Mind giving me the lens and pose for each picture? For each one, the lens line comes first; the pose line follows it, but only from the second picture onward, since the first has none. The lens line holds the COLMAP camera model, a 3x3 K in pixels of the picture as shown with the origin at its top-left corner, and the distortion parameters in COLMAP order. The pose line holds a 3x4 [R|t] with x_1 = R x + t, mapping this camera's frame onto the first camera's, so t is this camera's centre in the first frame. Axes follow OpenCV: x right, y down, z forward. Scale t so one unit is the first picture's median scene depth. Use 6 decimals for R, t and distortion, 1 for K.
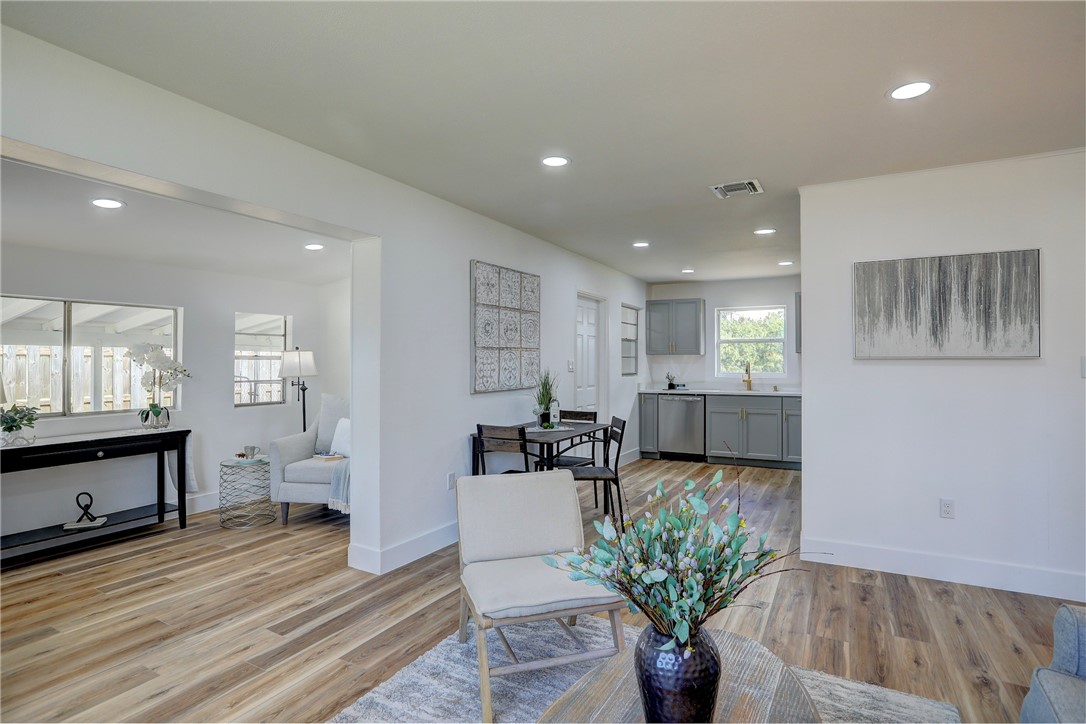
lens RADIAL K [[541.8, 0, 543.0], [0, 541.8, 362.0], [0, 0, 1]] dist [-0.001786, -0.000181]
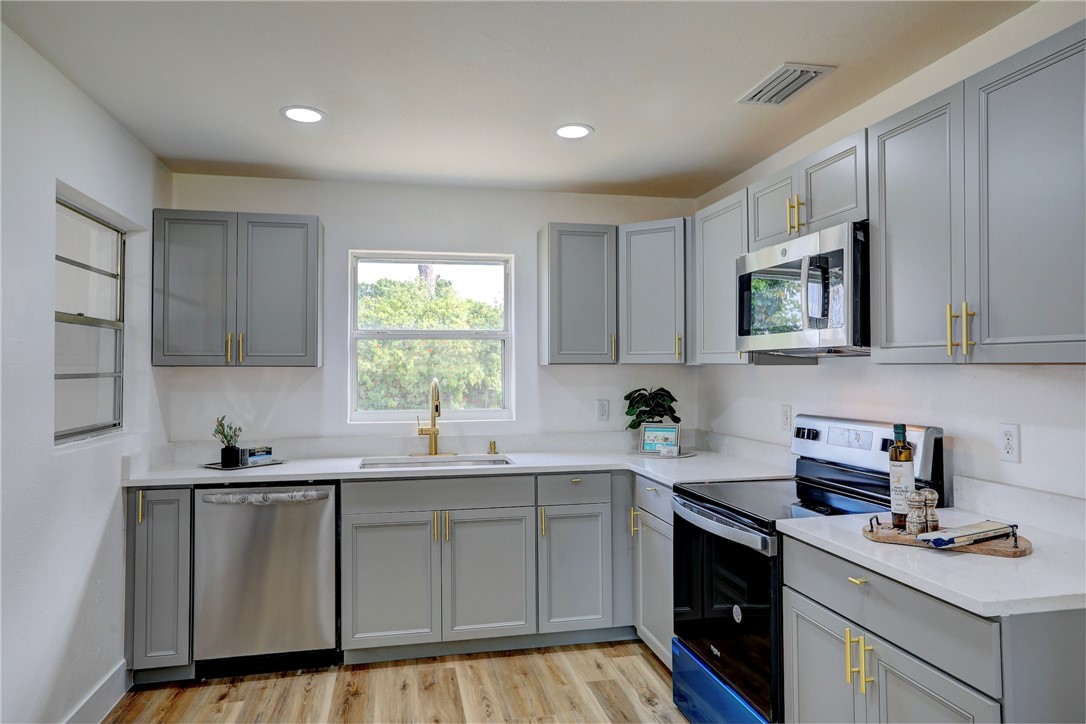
lens RADIAL K [[674.7, 0, 543.0], [0, 674.7, 362.0], [0, 0, 1]] dist [0.000547, 0.000955]
pose [[0.752462, 0.007702, 0.658591, 0.099528], [0.001357, 0.999911, -0.013244, -0.011291], [-0.658634, 0.010859, 0.752385, 0.538117]]
